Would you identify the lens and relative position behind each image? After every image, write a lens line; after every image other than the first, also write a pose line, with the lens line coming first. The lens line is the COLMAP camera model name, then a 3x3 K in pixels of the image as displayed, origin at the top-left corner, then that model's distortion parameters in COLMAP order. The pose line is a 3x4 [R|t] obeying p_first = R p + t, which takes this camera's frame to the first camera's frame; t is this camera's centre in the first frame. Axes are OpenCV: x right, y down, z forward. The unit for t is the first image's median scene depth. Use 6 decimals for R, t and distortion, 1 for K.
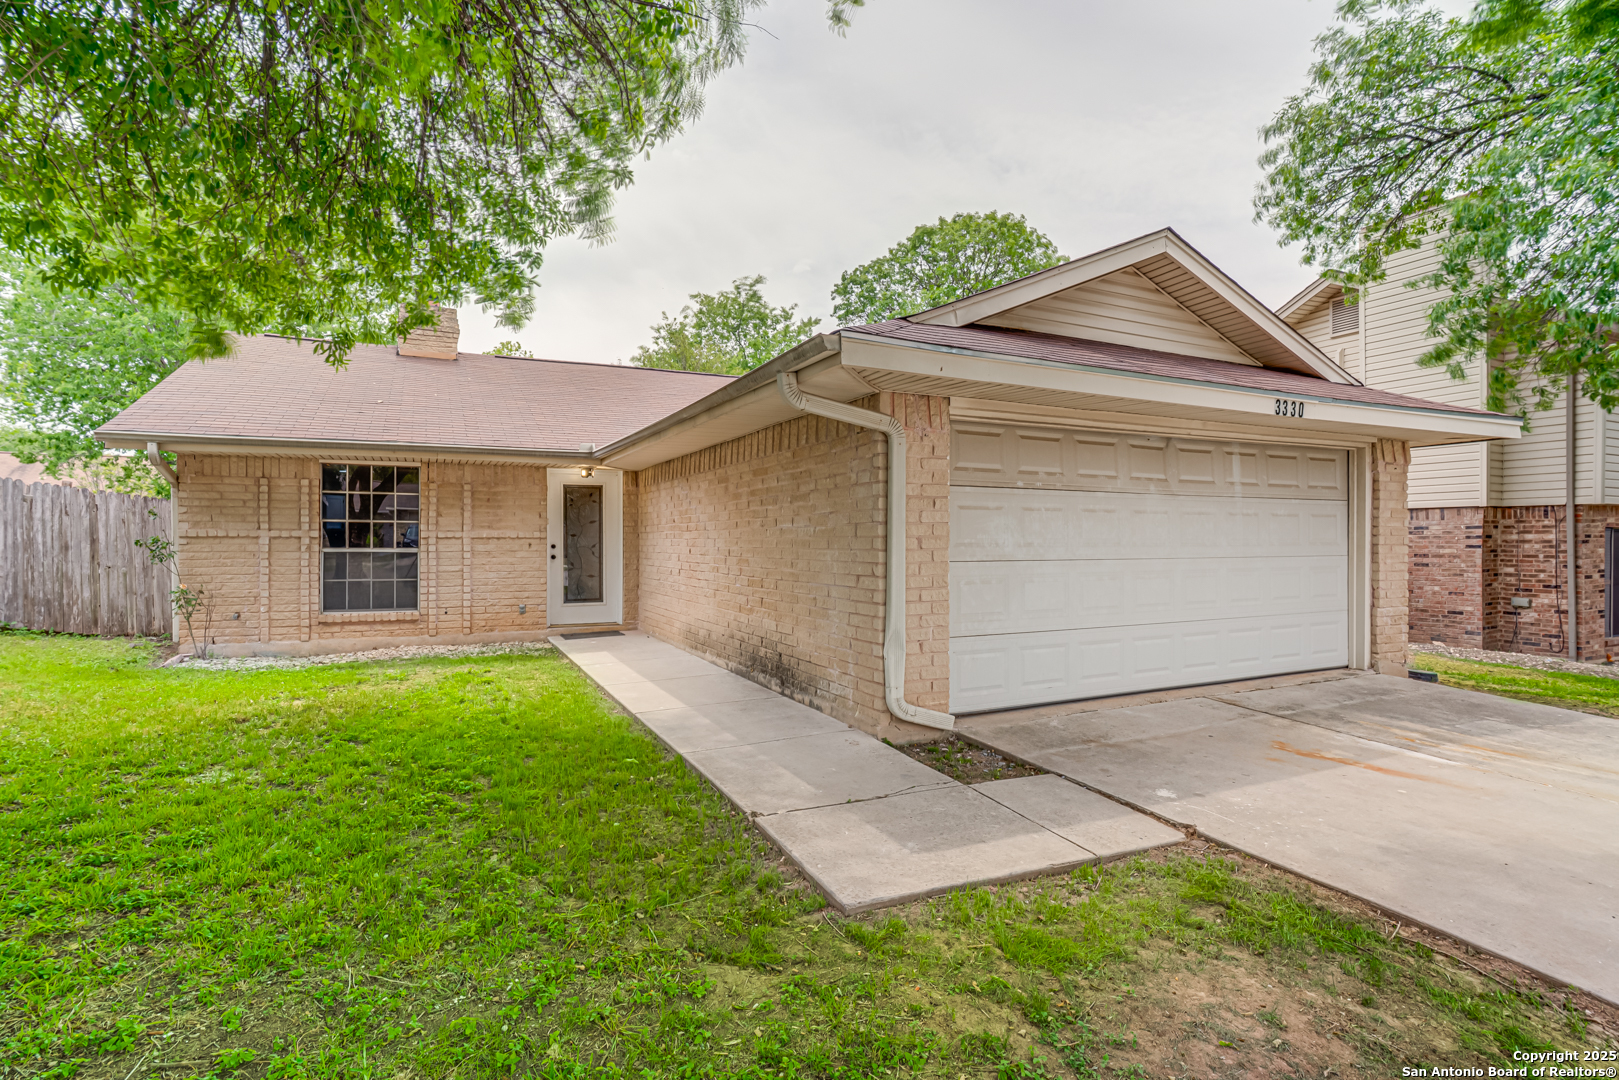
lens RADIAL K [[817.7, 0, 801.4], [0, 817.7, 544.1], [0, 0, 1]] dist [-0.018272, 0.001558]
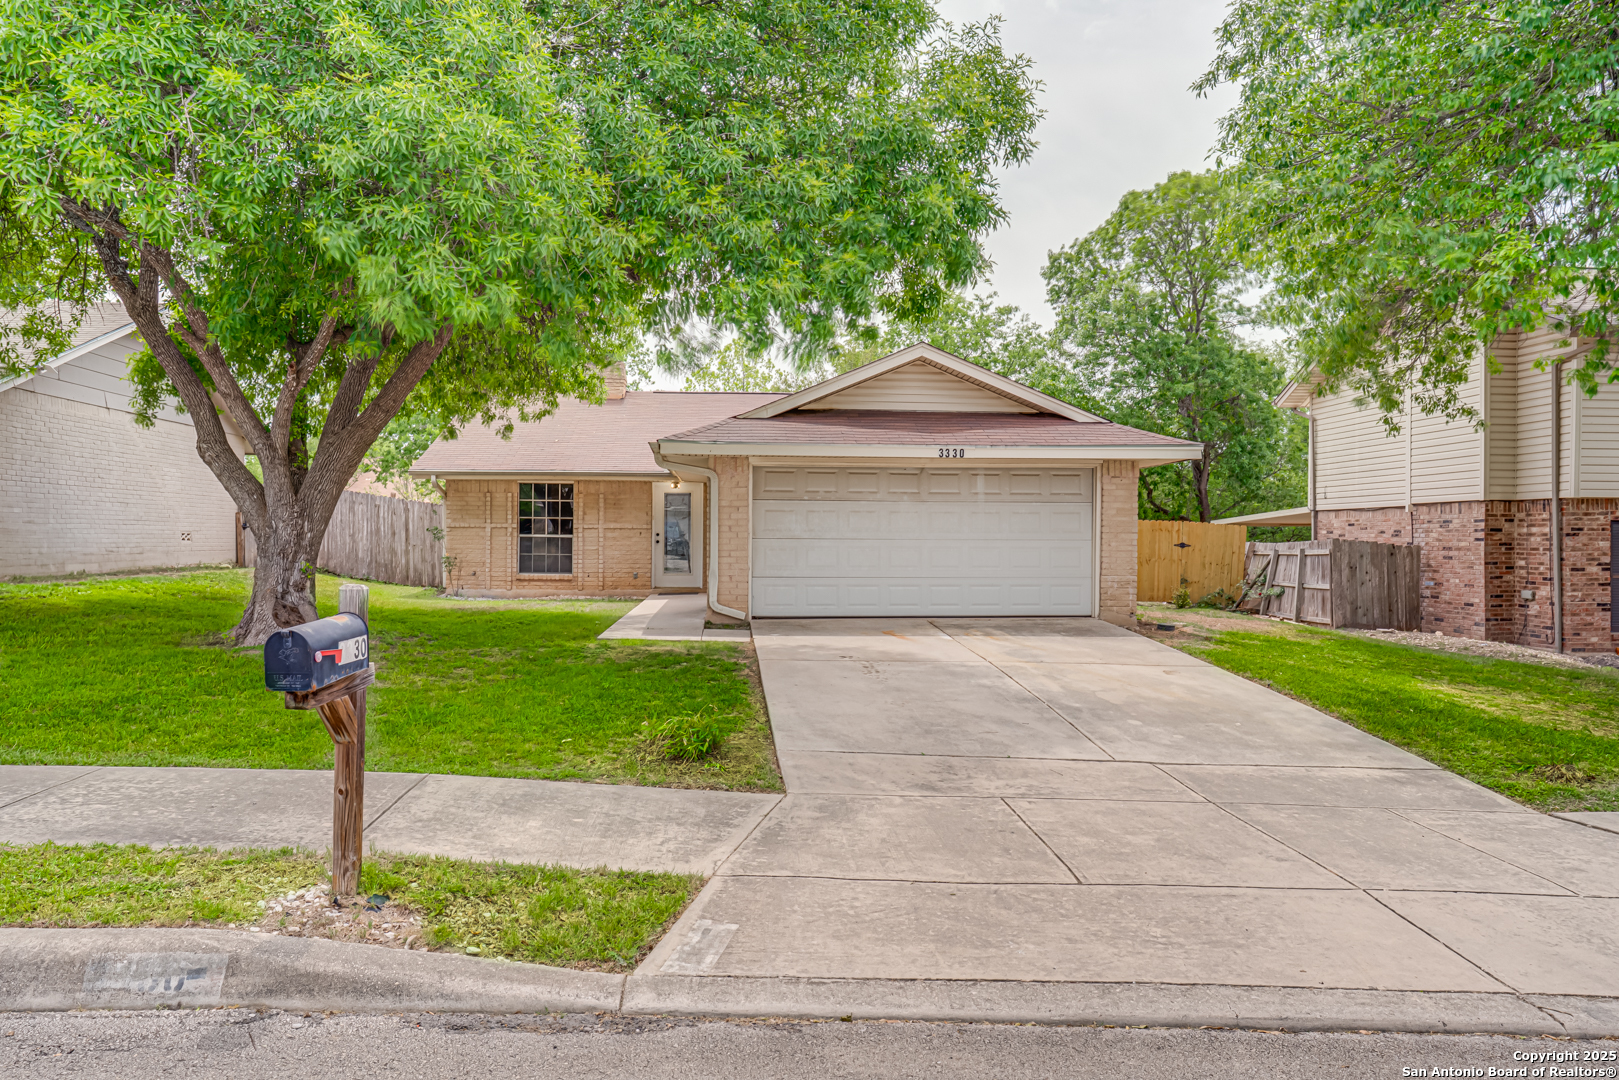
lens RADIAL K [[1128.7, 0, 806.3], [0, 1128.7, 538.5], [0, 0, 1]] dist [0.004992, 0.002570]
pose [[0.927705, 0.004101, -0.373291, 0.762242], [-0.007111, 0.999952, -0.006685, 0.022930], [0.373246, 0.008856, 0.927690, -0.859705]]
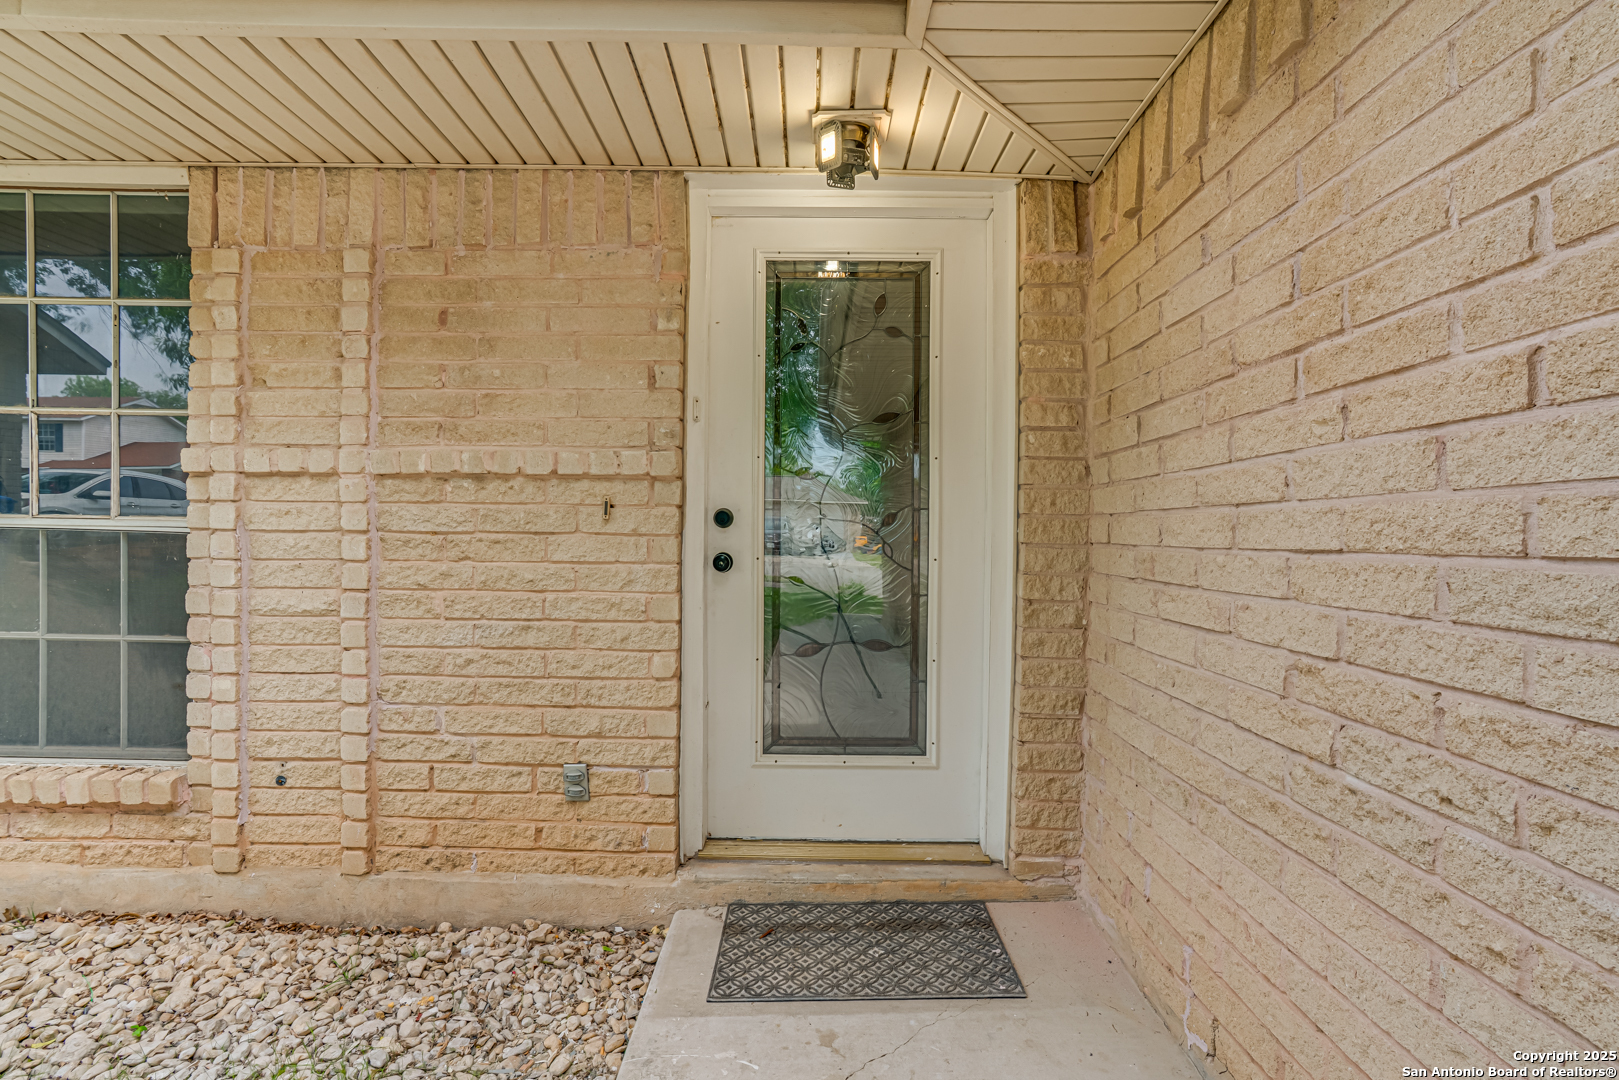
lens RADIAL K [[770.8, 0, 797.8], [0, 770.8, 547.6], [0, 0, 1]] dist [-0.024544, 0.004493]
pose [[0.901884, 0.014315, -0.431741, -0.196863], [-0.013669, 0.999896, 0.004600, 0.010924], [0.431762, 0.001753, 0.901986, 0.855529]]
